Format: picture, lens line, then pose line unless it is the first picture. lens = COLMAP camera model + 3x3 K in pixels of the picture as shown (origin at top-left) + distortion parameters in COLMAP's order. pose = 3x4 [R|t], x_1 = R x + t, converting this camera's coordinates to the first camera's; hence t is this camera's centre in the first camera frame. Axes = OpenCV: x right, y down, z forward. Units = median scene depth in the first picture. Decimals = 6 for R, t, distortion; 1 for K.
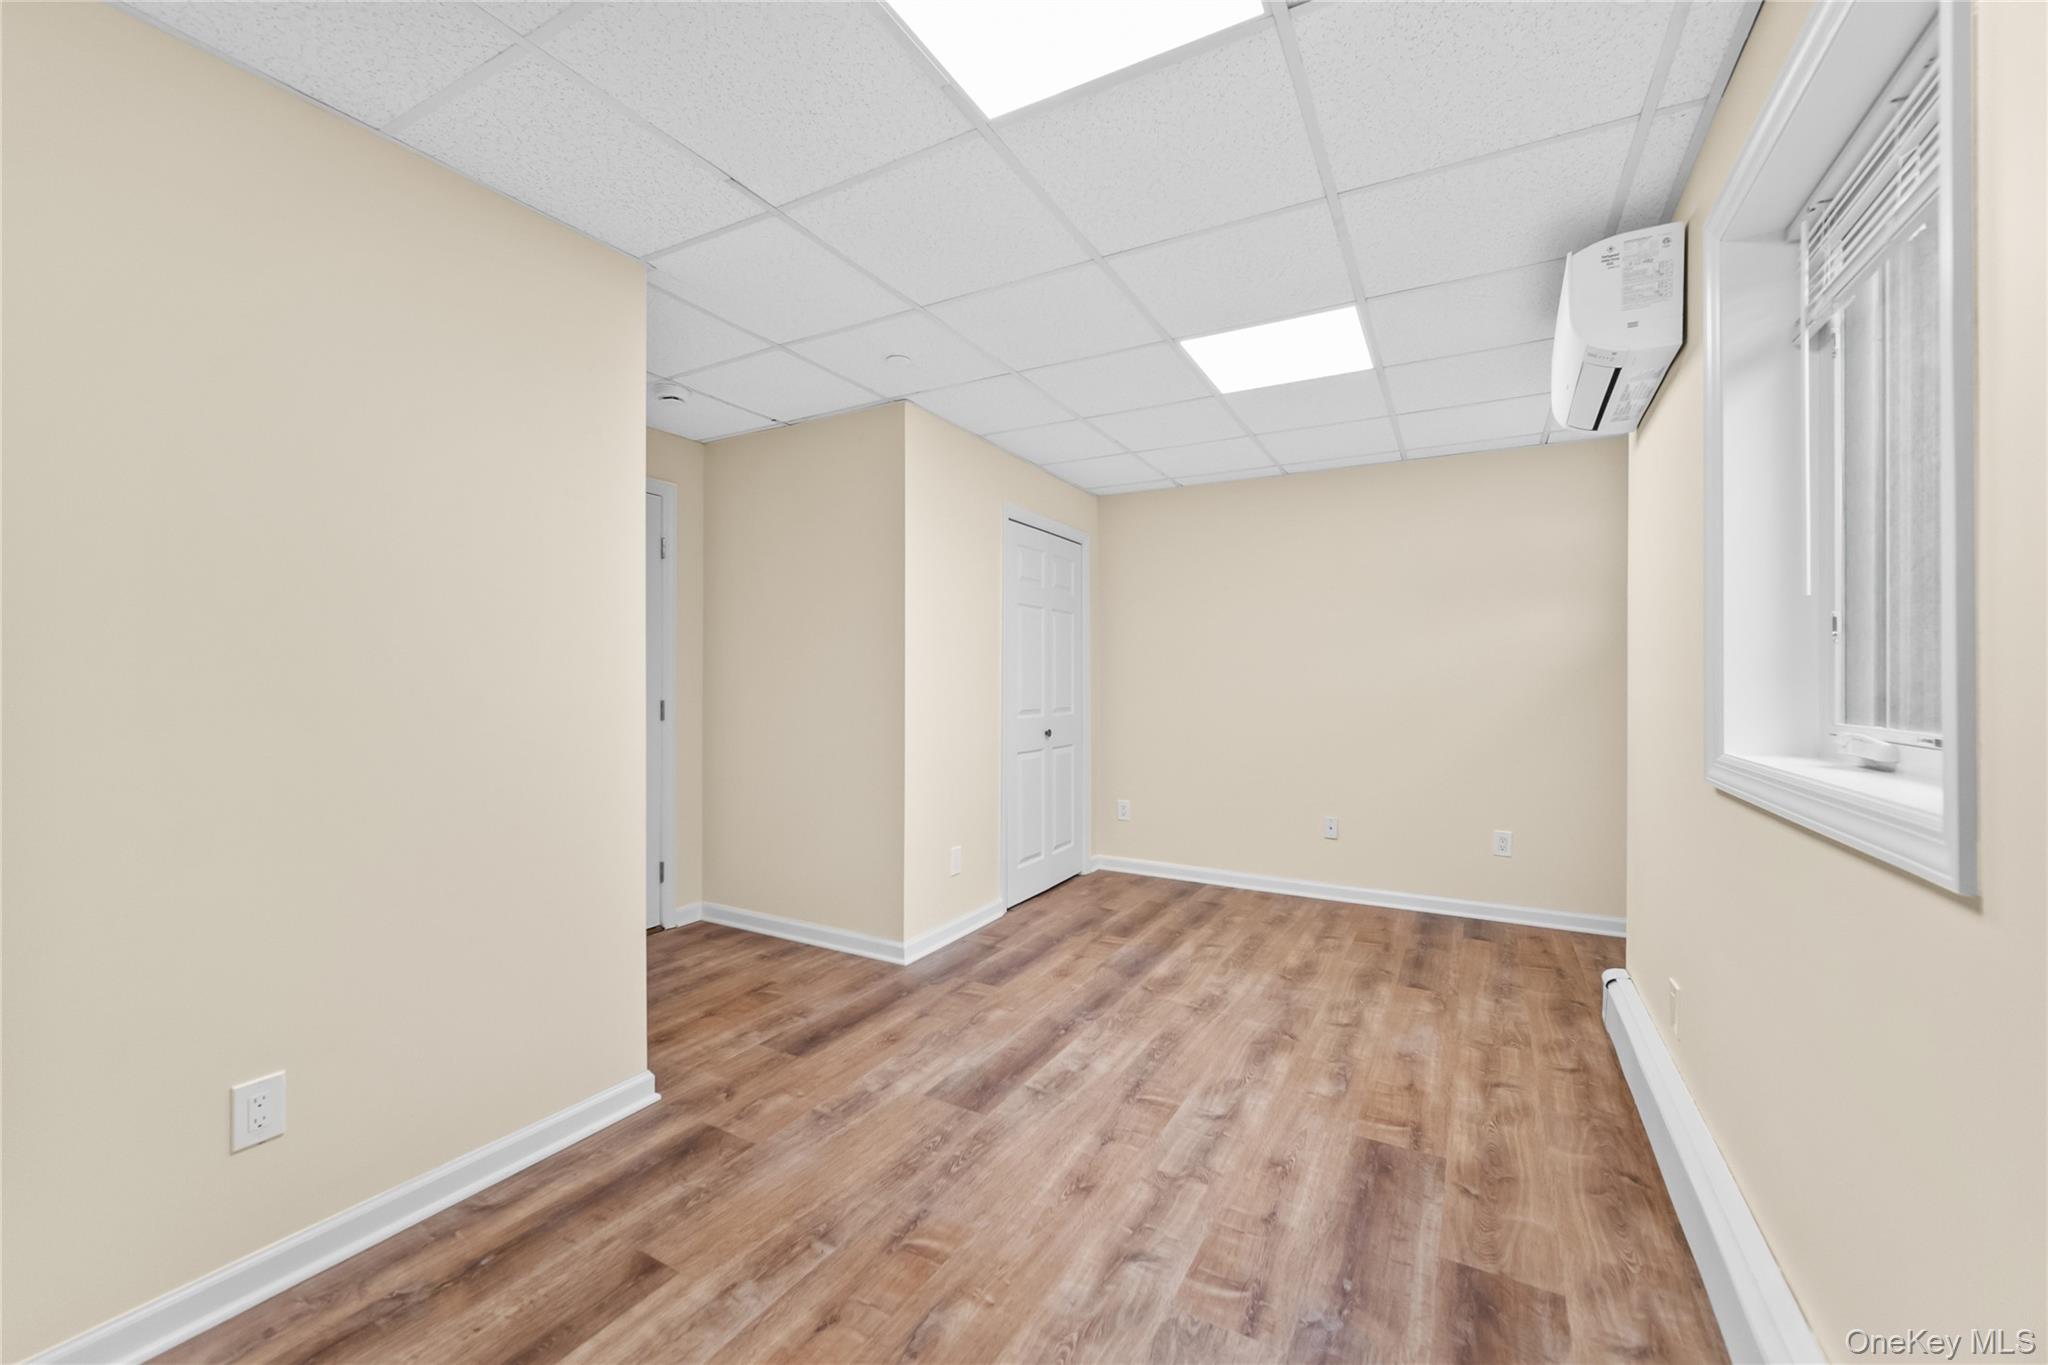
lens RADIAL K [[812.6, 0, 1024.0], [0, 812.6, 682.5], [0, 0, 1]] dist [-0.000095, -0.000310]
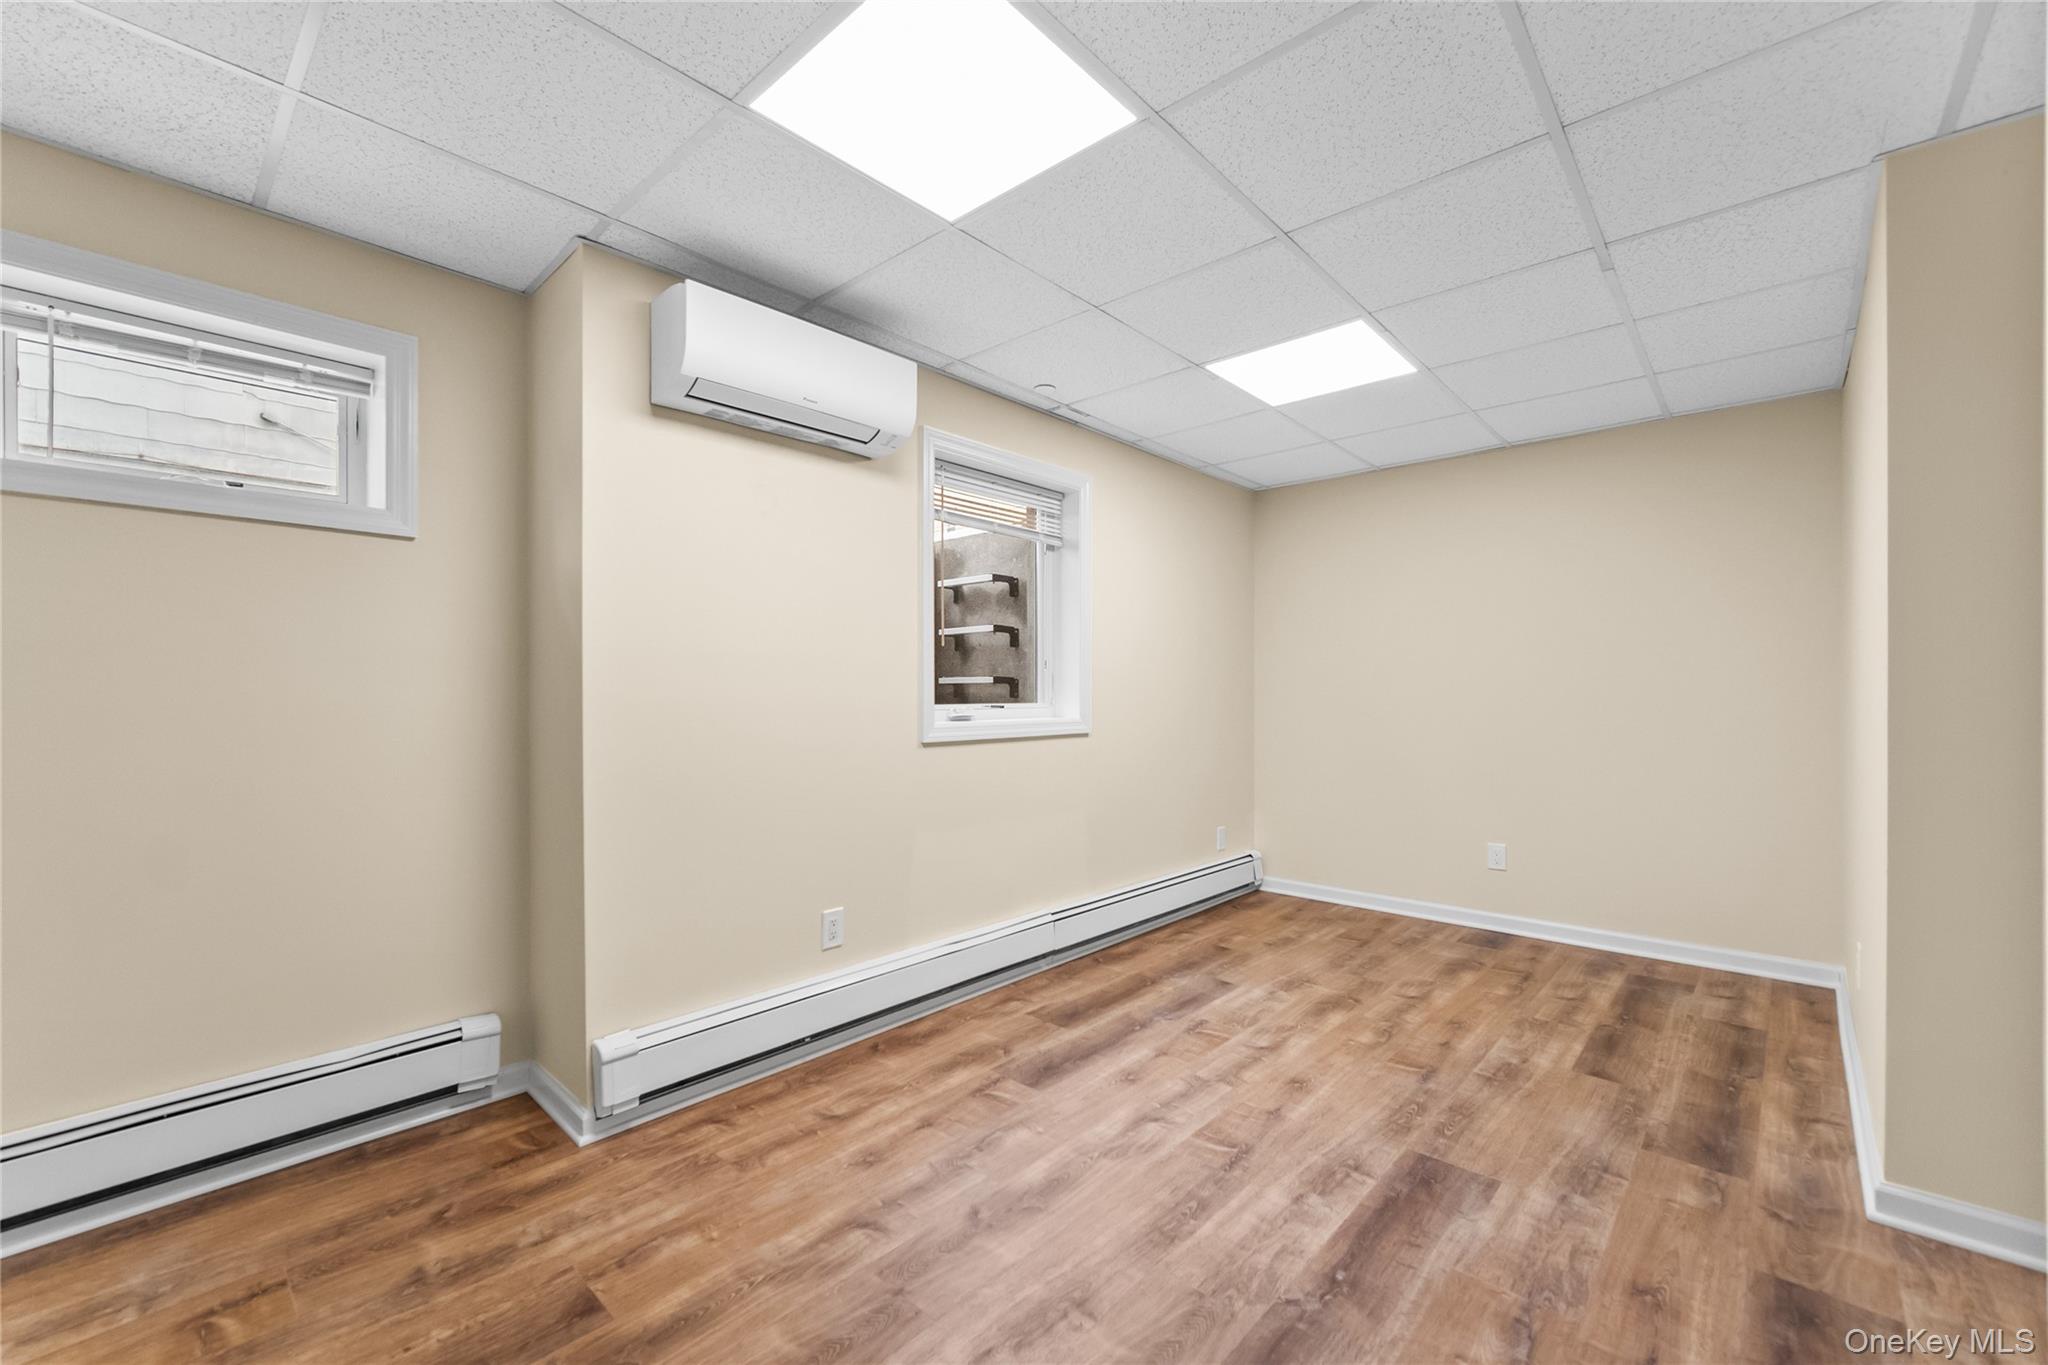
lens RADIAL K [[831.8, 0, 1017.3], [0, 831.8, 697.4], [0, 0, 1]] dist [0.000591, 0.000112]
pose [[-0.972221, -0.005483, 0.234002, 0.153455], [-0.002602, 0.999917, 0.012618, 0.002250], [-0.234052, 0.011659, -0.972154, 1.842195]]
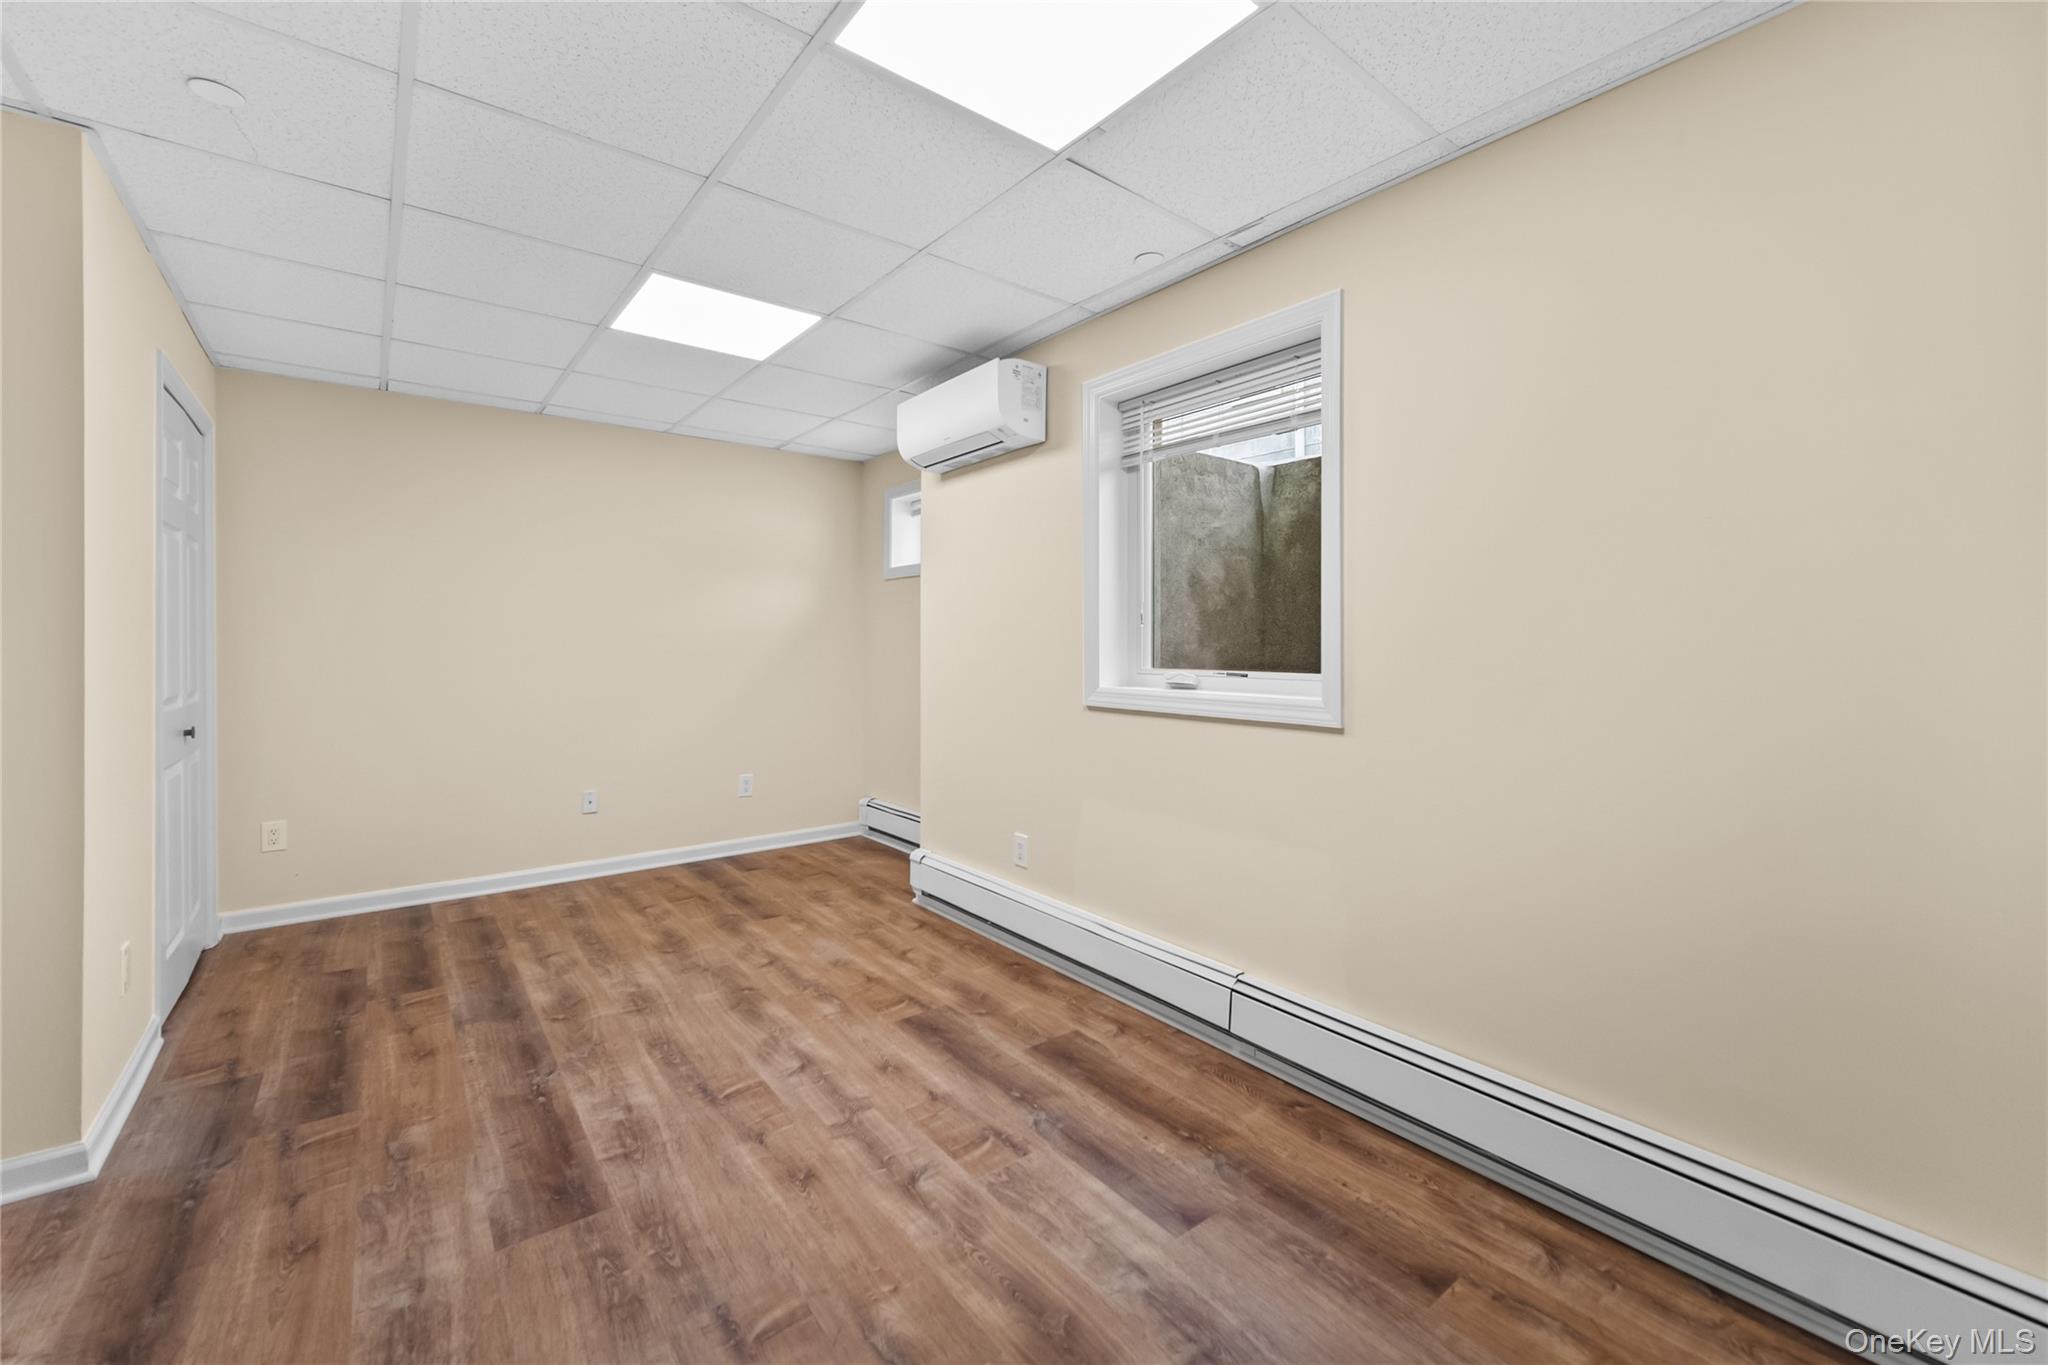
lens RADIAL K [[825.9, 0, 1023.1], [0, 825.9, 645.8], [0, 0, 1]] dist [-0.000144, -0.000204]
pose [[0.386676, -0.006201, 0.922195, -0.564622], [0.005427, 0.999975, 0.004448, -0.007094], [-0.922200, 0.003285, 0.386700, 0.298775]]
